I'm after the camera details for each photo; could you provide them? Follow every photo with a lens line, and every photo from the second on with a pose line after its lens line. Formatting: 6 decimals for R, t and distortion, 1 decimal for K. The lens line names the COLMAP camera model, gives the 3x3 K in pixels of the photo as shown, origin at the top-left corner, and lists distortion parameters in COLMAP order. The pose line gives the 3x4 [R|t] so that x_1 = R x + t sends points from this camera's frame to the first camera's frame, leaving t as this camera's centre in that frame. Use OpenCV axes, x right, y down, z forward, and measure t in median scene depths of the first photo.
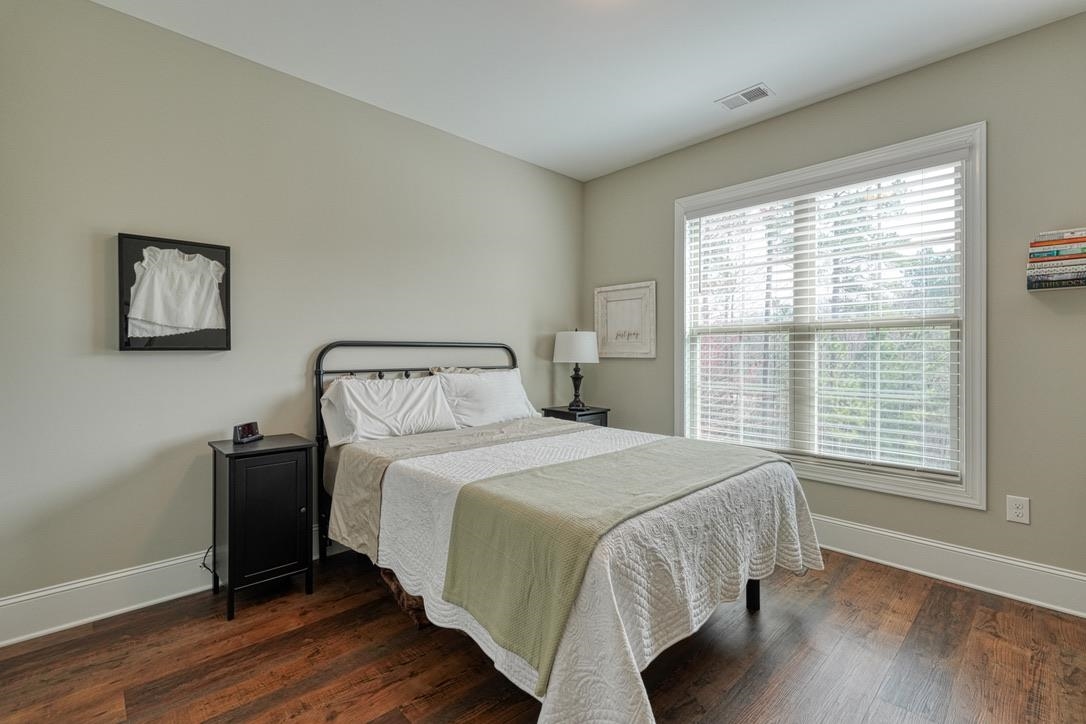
lens RADIAL K [[479.1, 0, 538.2], [0, 479.1, 358.6], [0, 0, 1]] dist [-0.002512, 0.002503]
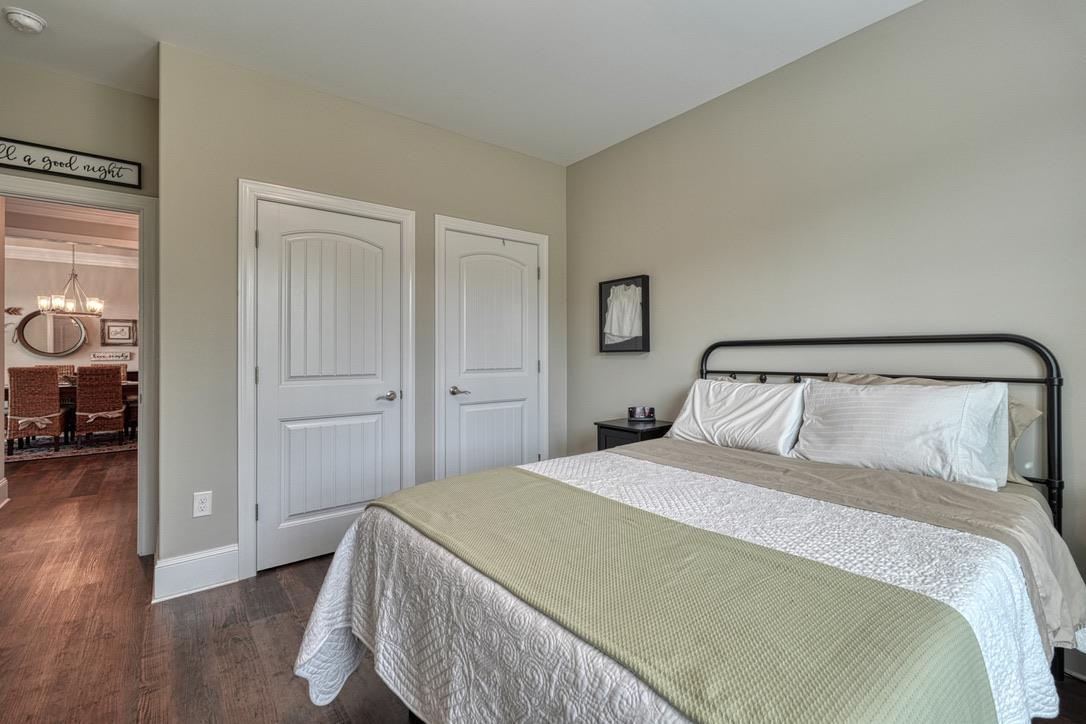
lens RADIAL K [[479.1, 0, 538.4], [0, 479.1, 356.0], [0, 0, 1]] dist [-0.002512, 0.002503]
pose [[-0.109310, -0.003120, -0.994003, 0.730072], [-0.010835, 0.999939, -0.001947, 0.000216], [0.993949, 0.010558, -0.109337, 0.880220]]
